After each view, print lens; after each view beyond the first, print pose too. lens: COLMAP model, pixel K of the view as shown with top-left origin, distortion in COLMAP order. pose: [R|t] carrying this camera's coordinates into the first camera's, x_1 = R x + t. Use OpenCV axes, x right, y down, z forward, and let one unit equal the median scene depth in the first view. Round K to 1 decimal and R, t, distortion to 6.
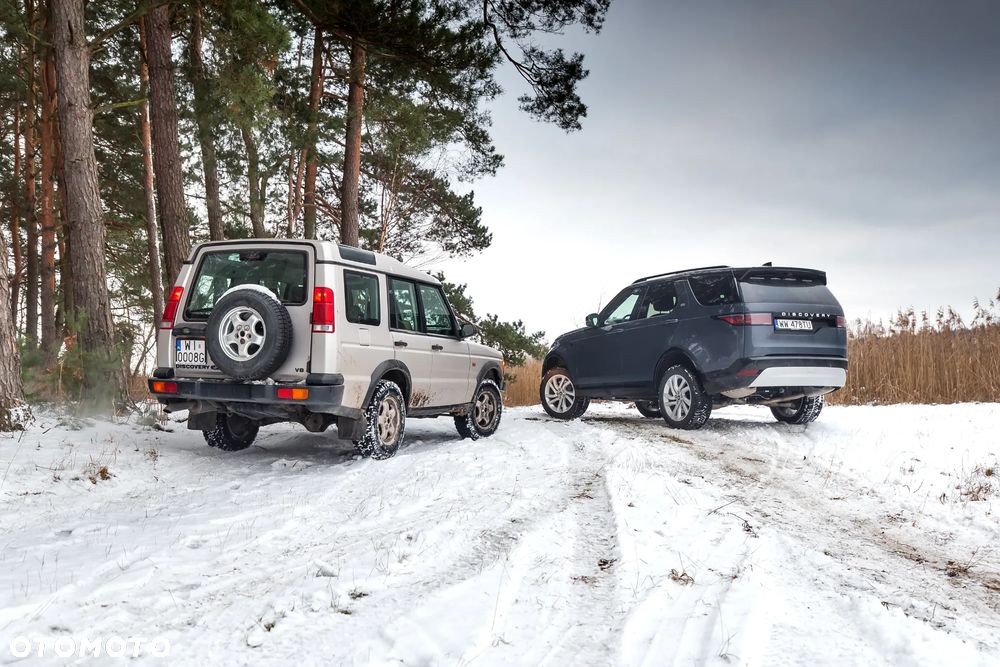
lens RADIAL K [[976.6, 0, 500.0], [0, 976.6, 333.5], [0, 0, 1]] dist [-0.002754, 0.004625]
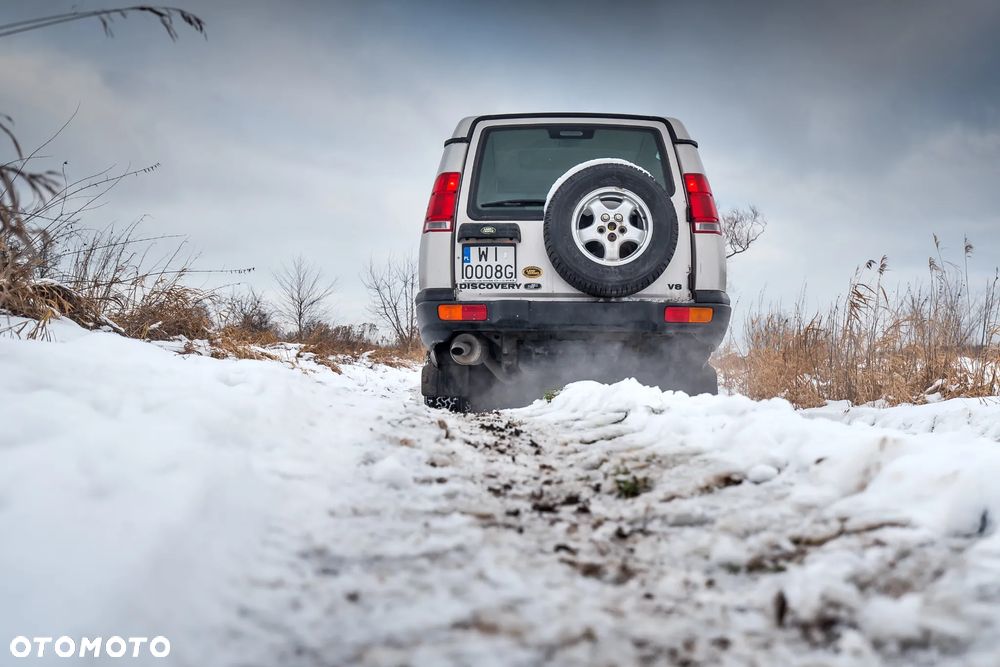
lens RADIAL K [[976.6, 0, 500.0], [0, 976.6, 333.5], [0, 0, 1]] dist [-0.002754, 0.004625]
pose [[0.950757, 0.025188, 0.308913, -0.523965], [0.008884, 0.994068, -0.108395, 0.141203], [-0.309810, 0.105802, 0.944893, 0.379359]]
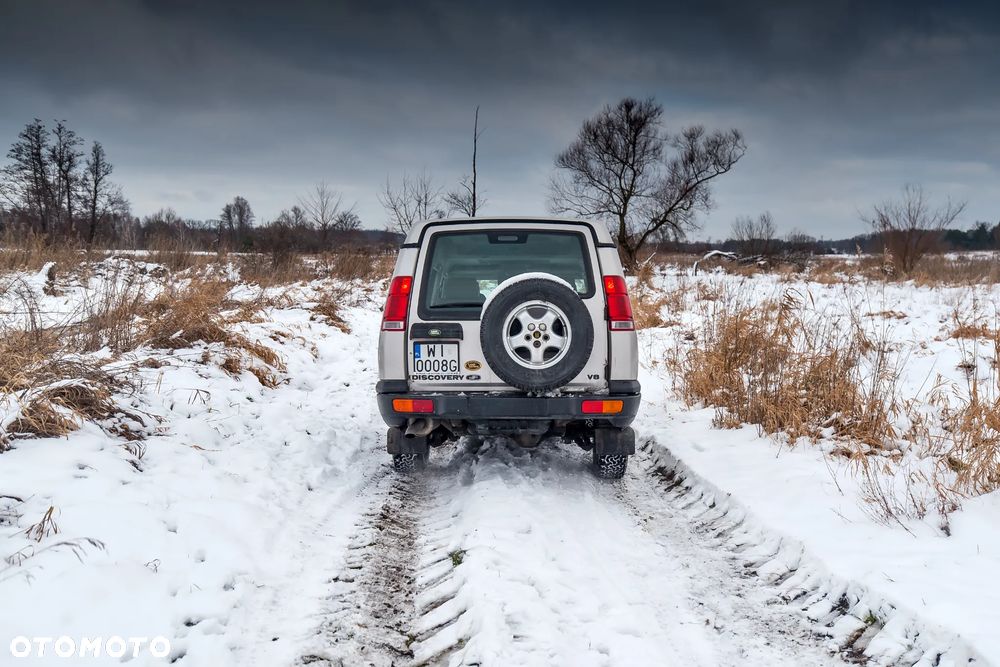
lens RADIAL K [[881.1, 0, 500.0], [0, 881.1, 333.5], [0, 0, 1]] dist [-0.007802, -0.004139]
pose [[0.955725, -0.023944, 0.293287, -0.484729], [0.019908, 0.999662, 0.016739, -0.012735], [-0.293589, -0.010160, 0.955878, 0.310029]]
